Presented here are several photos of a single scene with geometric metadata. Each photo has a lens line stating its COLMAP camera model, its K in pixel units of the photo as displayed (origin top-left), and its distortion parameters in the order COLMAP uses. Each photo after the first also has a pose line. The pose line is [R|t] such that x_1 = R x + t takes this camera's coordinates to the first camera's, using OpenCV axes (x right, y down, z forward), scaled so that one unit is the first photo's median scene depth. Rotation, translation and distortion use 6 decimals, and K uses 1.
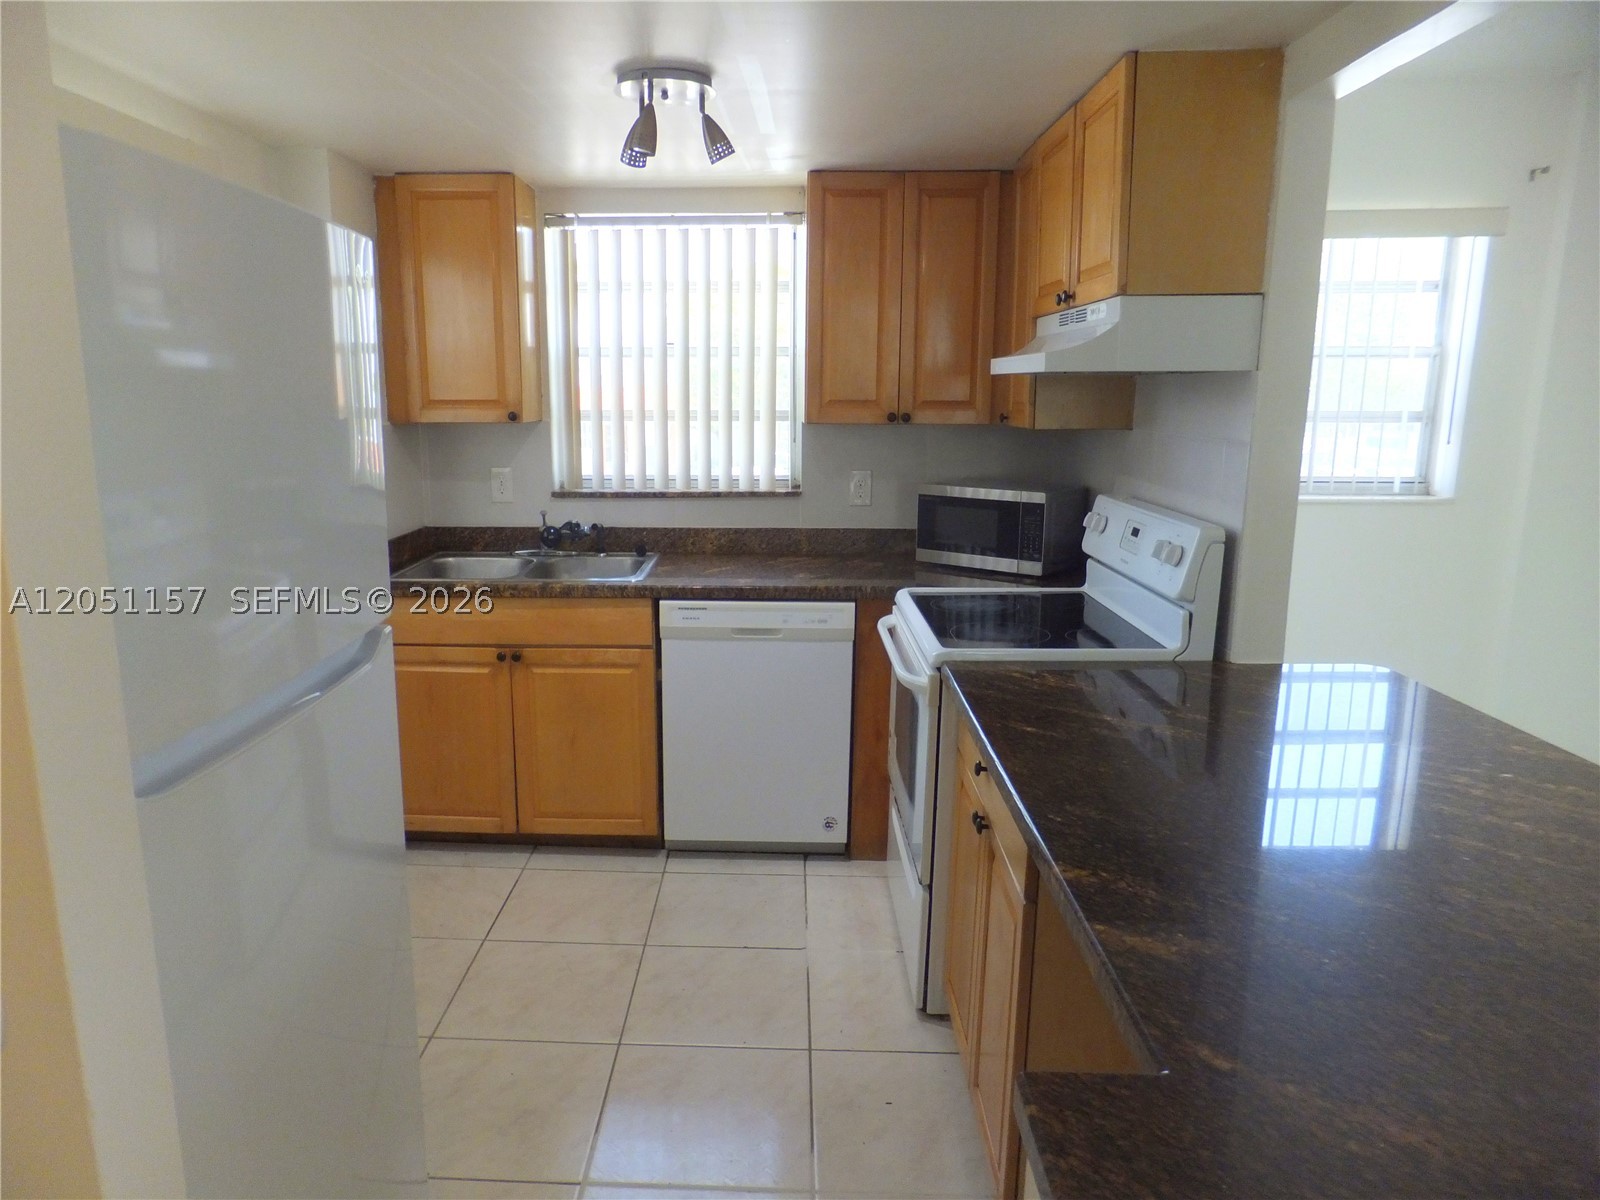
lens RADIAL K [[1044.1, 0, 766.2], [0, 1044.1, 609.1], [0, 0, 1]] dist [-0.024500, 0.015604]
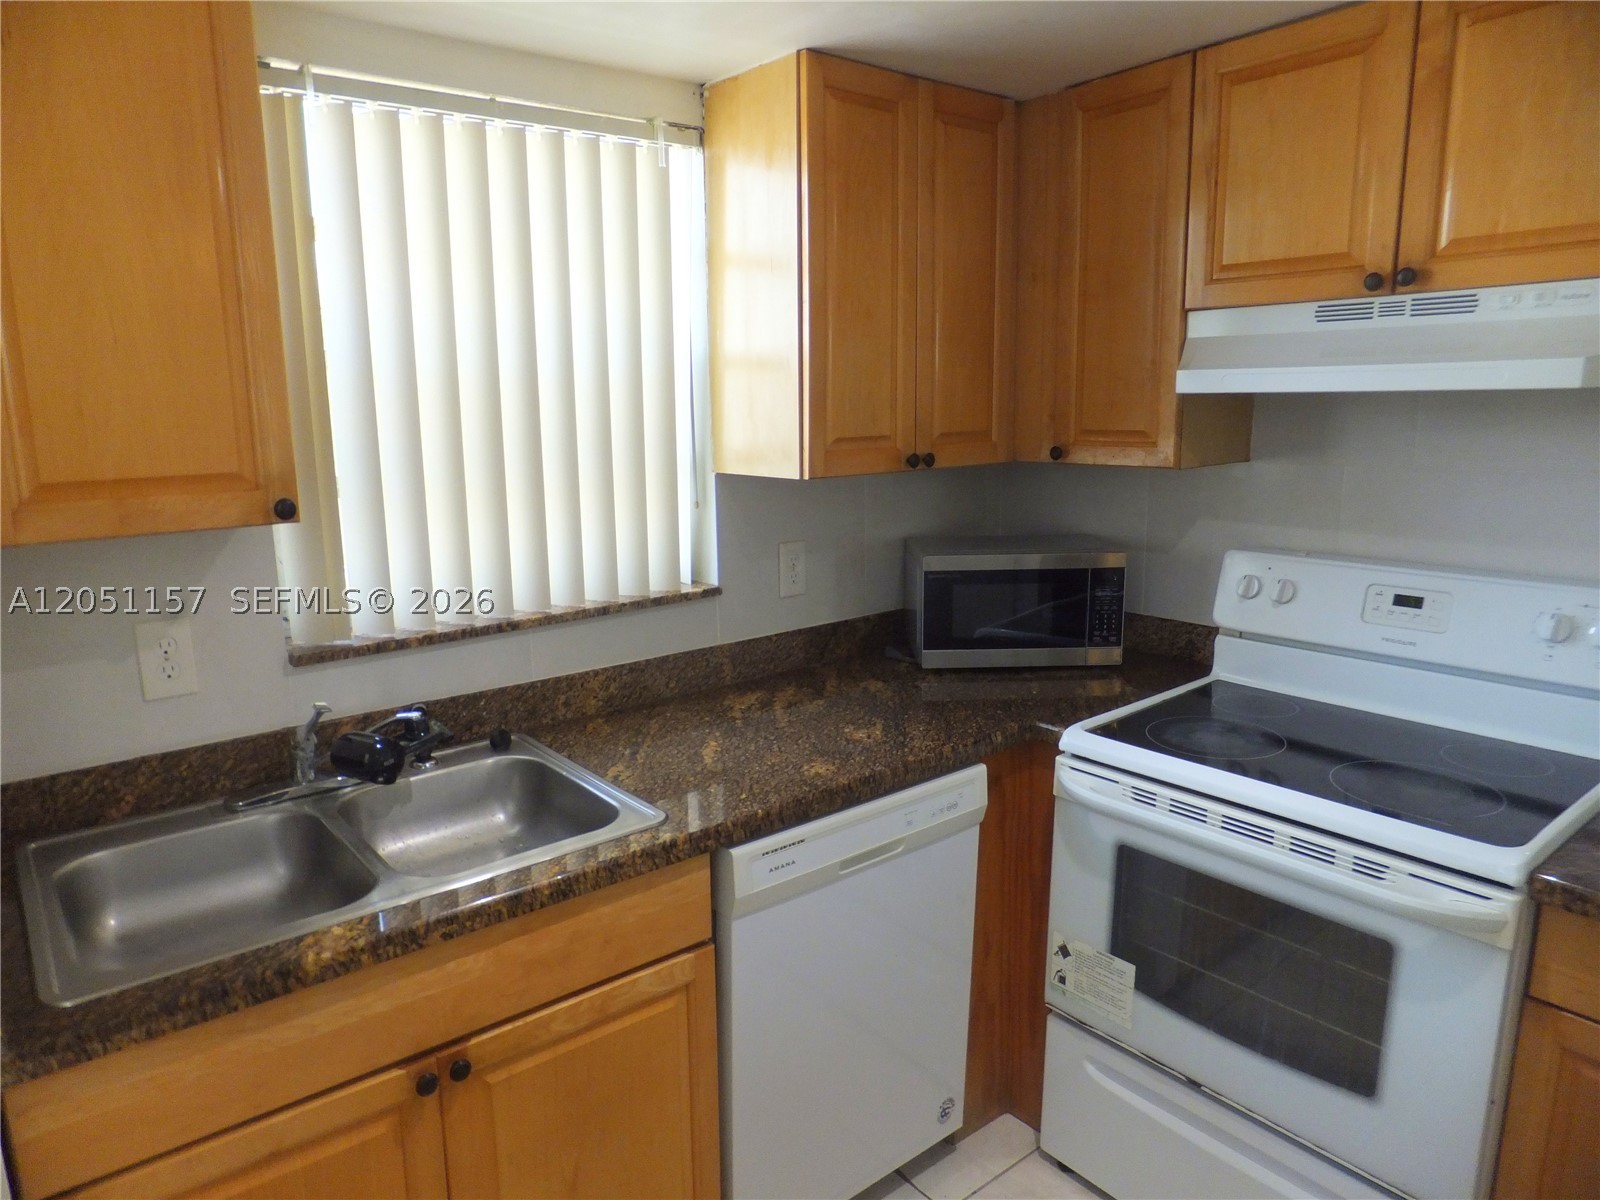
lens RADIAL K [[1044.1, 0, 766.2], [0, 1044.1, 609.1], [0, 0, 1]] dist [-0.024500, 0.015604]
pose [[0.777866, -0.143994, 0.611711, -0.367768], [0.152285, 0.987574, 0.038822, -0.135372], [-0.609700, 0.062956, 0.790128, 0.564496]]
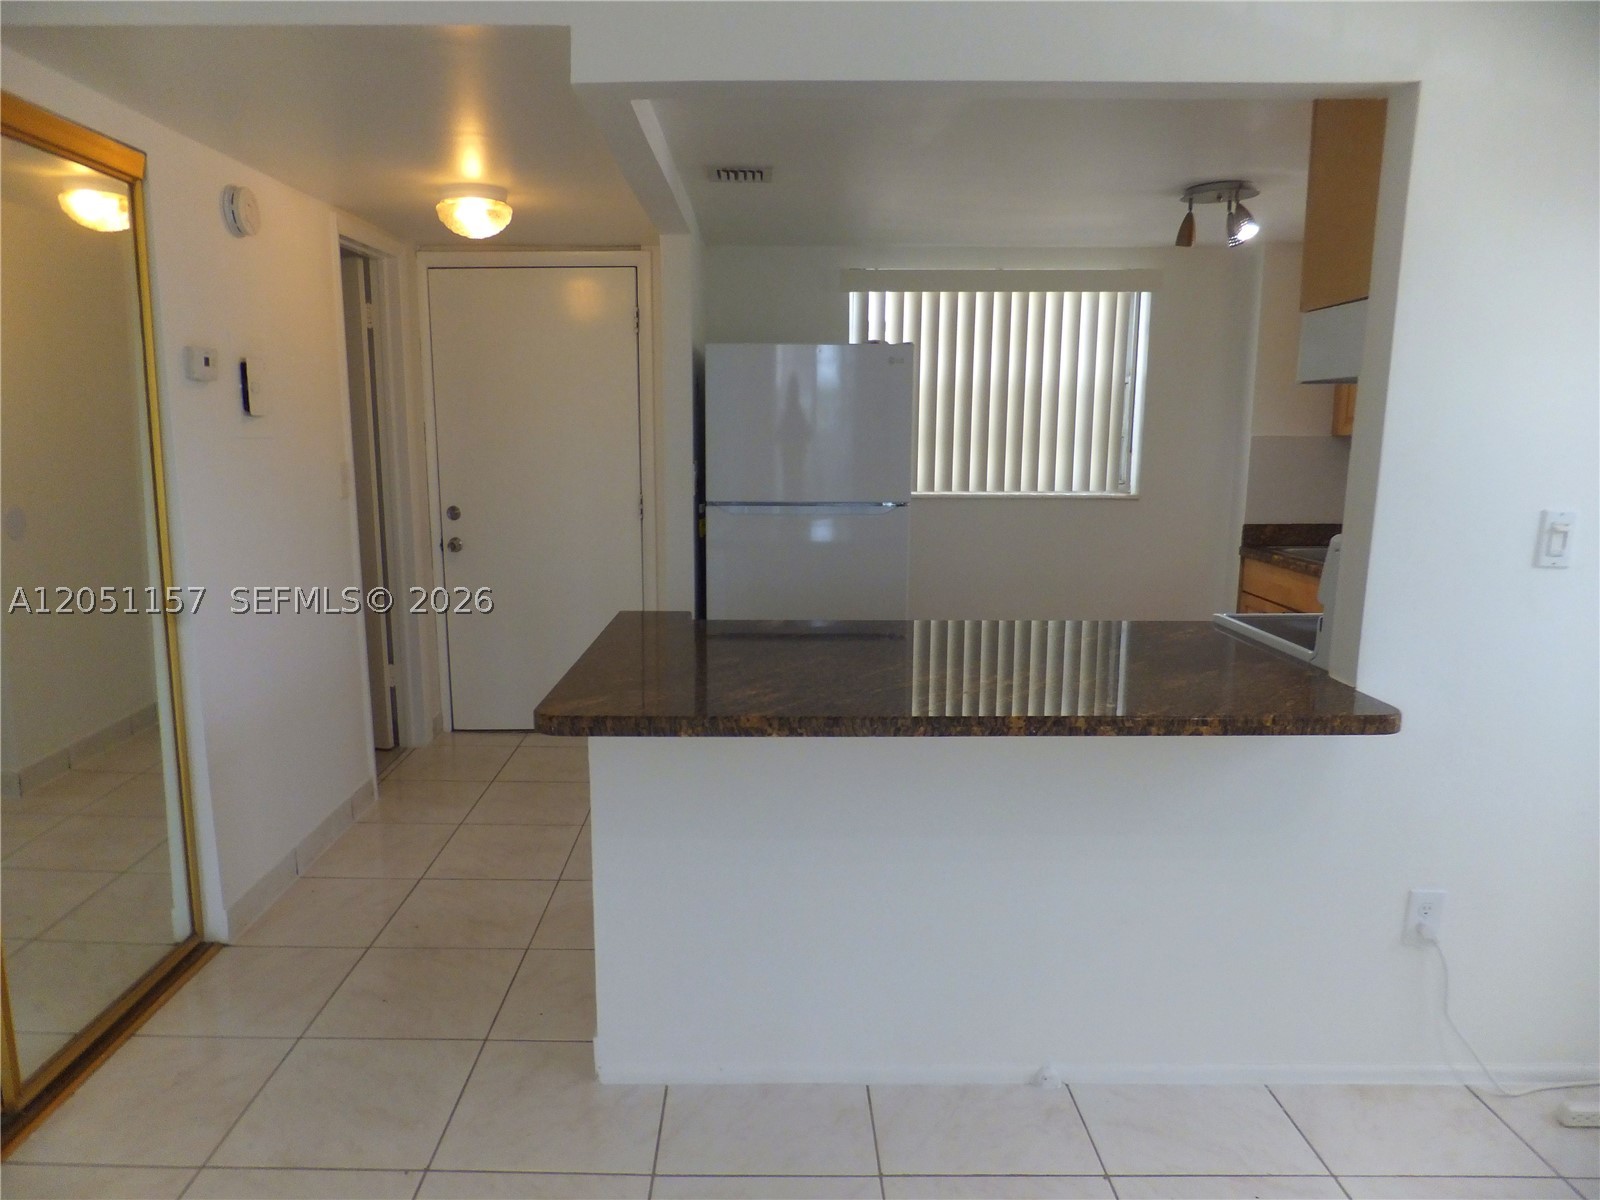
lens RADIAL K [[1081.9, 0, 750.1], [0, 1081.9, 621.3], [0, 0, 1]] dist [-0.066464, 0.078431]
pose [[0.011073, 0.180910, -0.983437, 1.015556], [-0.207835, 0.962436, 0.174706, -0.041310], [0.978101, 0.202458, 0.048256, 0.287817]]
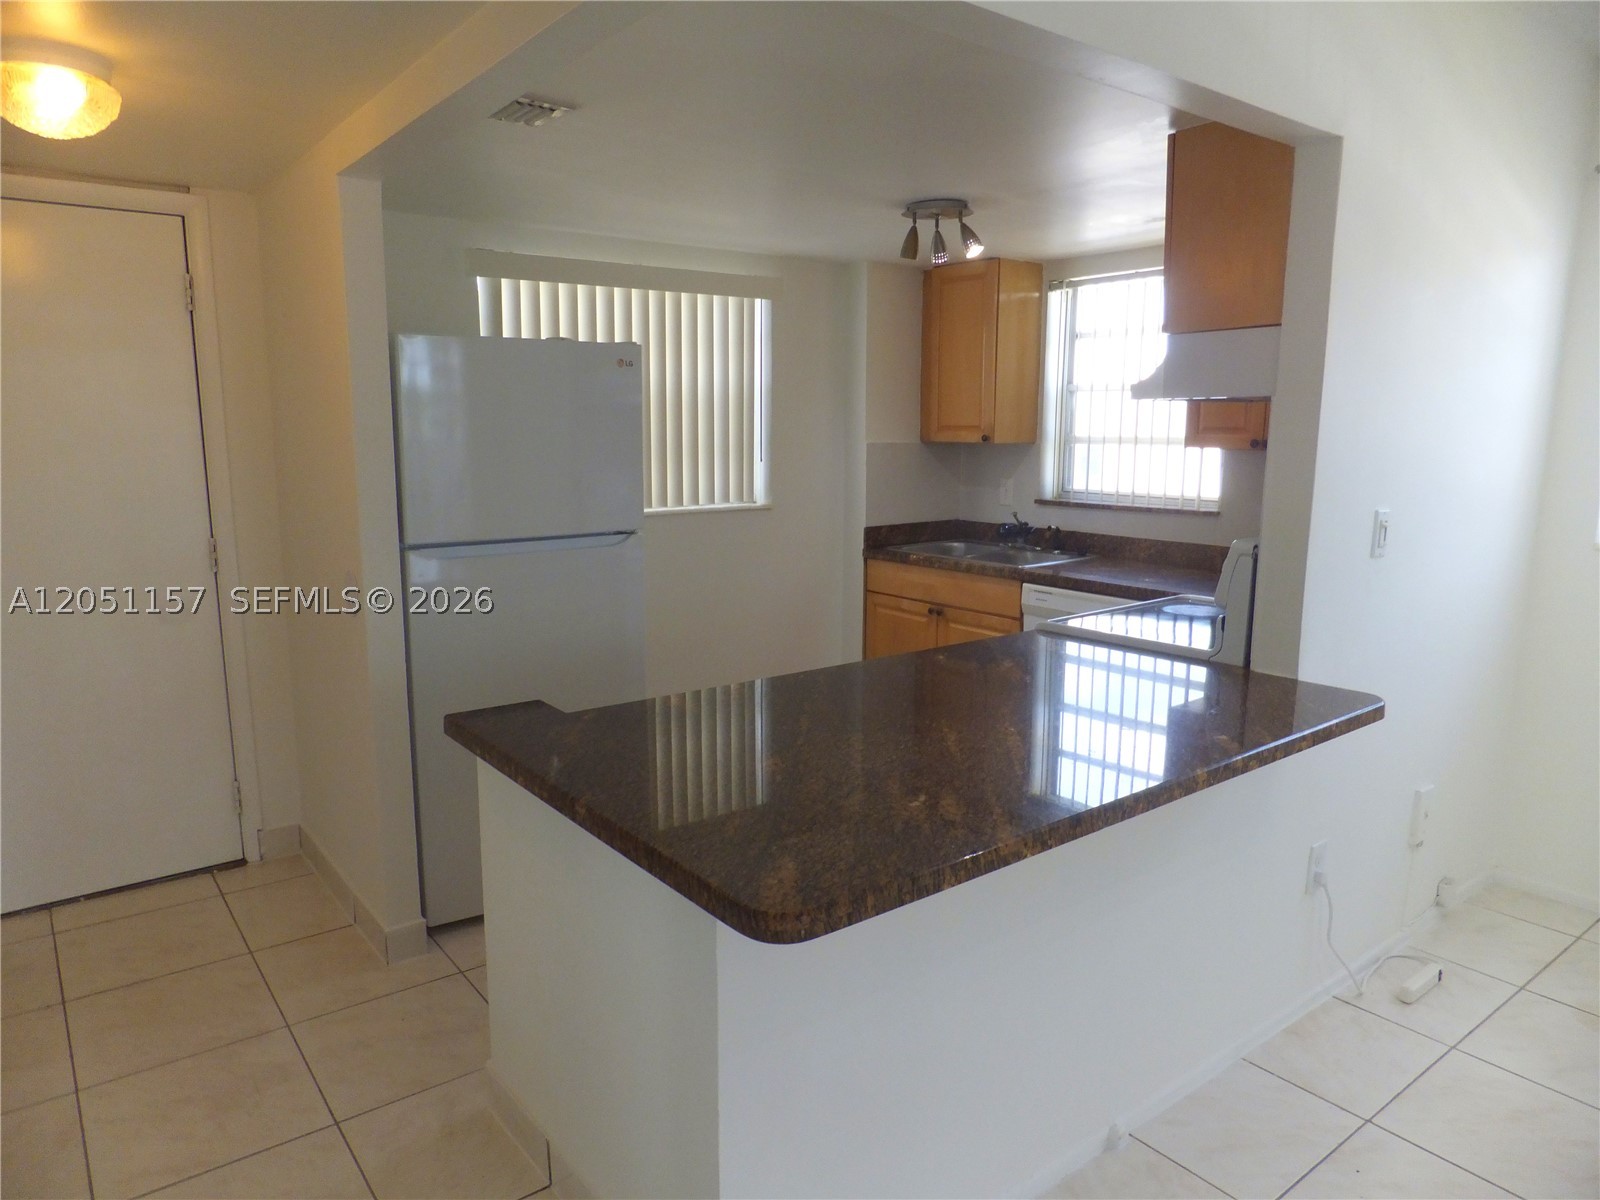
lens RADIAL K [[1068.9, 0, 801.9], [0, 1068.9, 617.7], [0, 0, 1]] dist [-0.007520, 0.003735]
pose [[0.632465, 0.136955, -0.762385, 0.706548], [-0.157780, 0.986388, 0.046302, 0.015550], [0.758349, 0.091004, 0.645465, -0.042754]]
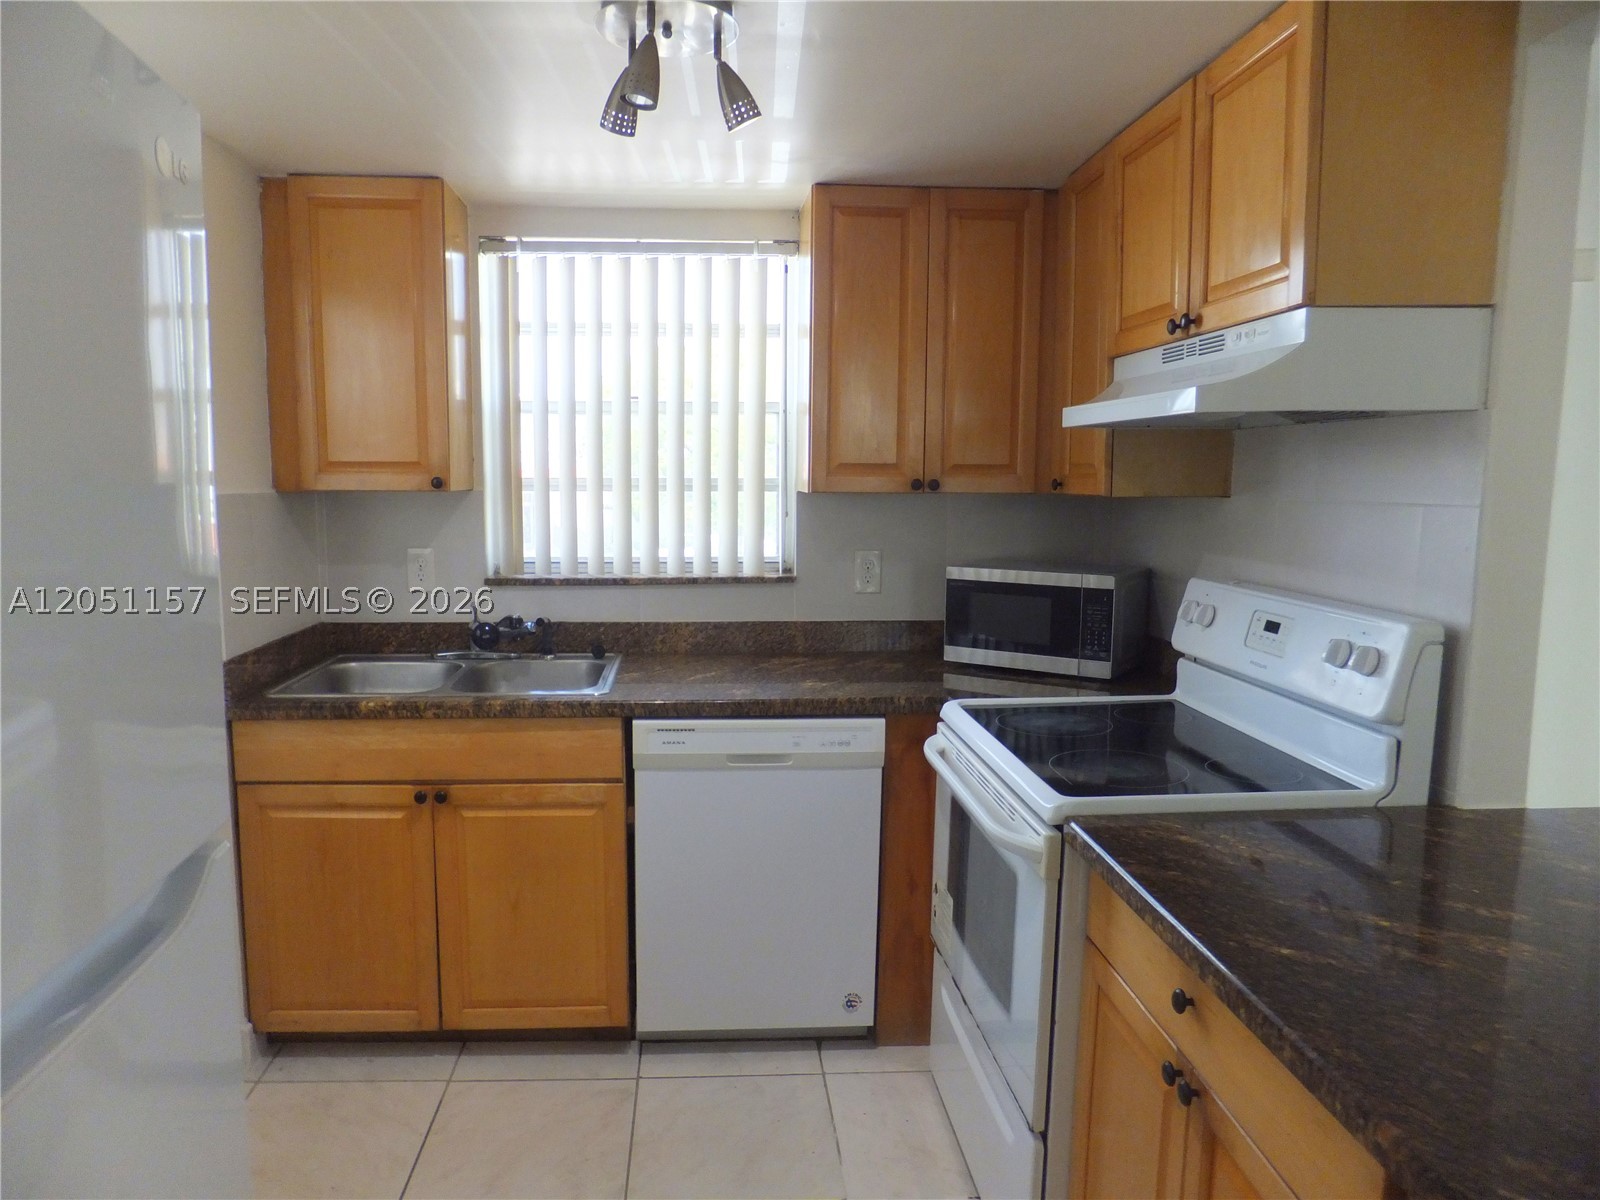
lens RADIAL K [[1044.1, 0, 766.2], [0, 1044.1, 609.1], [0, 0, 1]] dist [-0.024500, 0.015604]
pose [[0.996694, -0.009130, 0.080736, -0.063544], [0.015431, 0.996852, -0.077765, -0.027192], [-0.079772, 0.078754, 0.993697, 0.217899]]
